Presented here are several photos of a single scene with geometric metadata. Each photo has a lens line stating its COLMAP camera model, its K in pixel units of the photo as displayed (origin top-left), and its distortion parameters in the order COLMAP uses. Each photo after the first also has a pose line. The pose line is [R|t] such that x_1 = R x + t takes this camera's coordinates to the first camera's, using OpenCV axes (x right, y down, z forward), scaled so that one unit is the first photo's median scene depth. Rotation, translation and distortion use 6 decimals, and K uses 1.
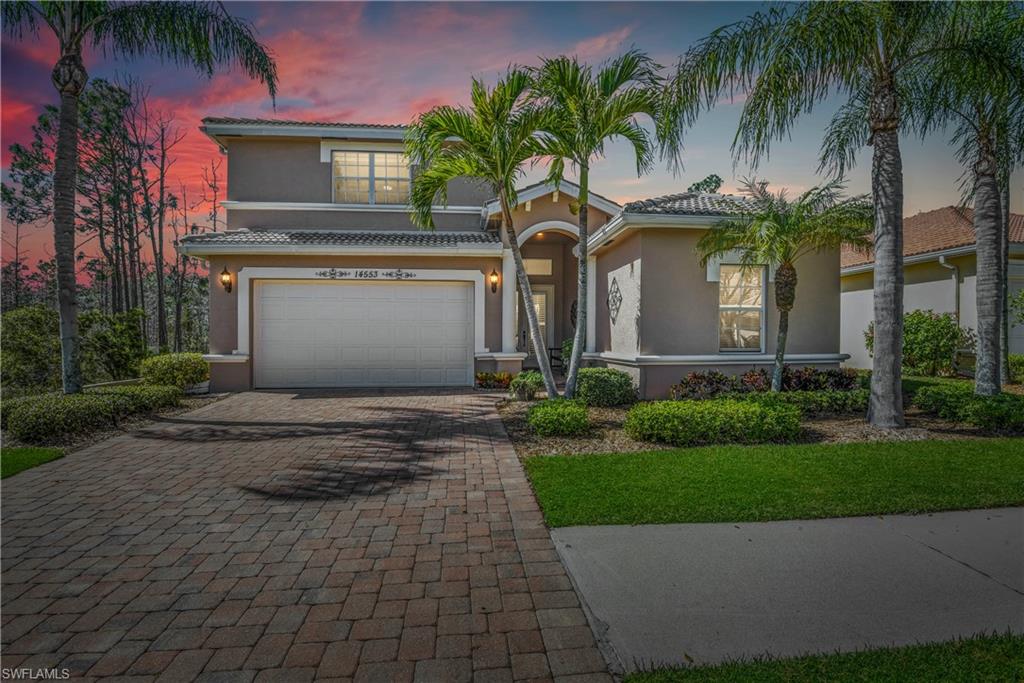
lens RADIAL K [[482.0, 0, 512.0], [0, 482.0, 341.5], [0, 0, 1]] dist [-0.001682, -0.029697]
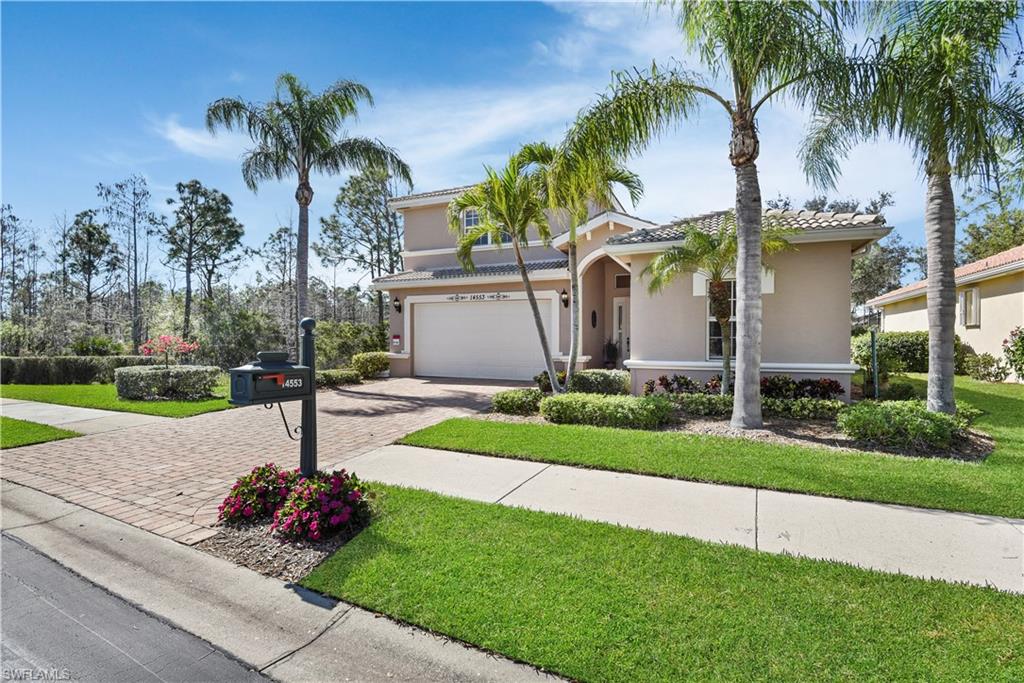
lens RADIAL K [[473.5, 0, 514.9], [0, 473.5, 344.5], [0, 0, 1]] dist [-0.002342, -0.015341]
pose [[0.869162, 0.009605, -0.494434, 0.485639], [-0.008780, 0.999953, 0.003990, -0.009674], [0.494450, 0.000873, 0.869206, -0.140201]]
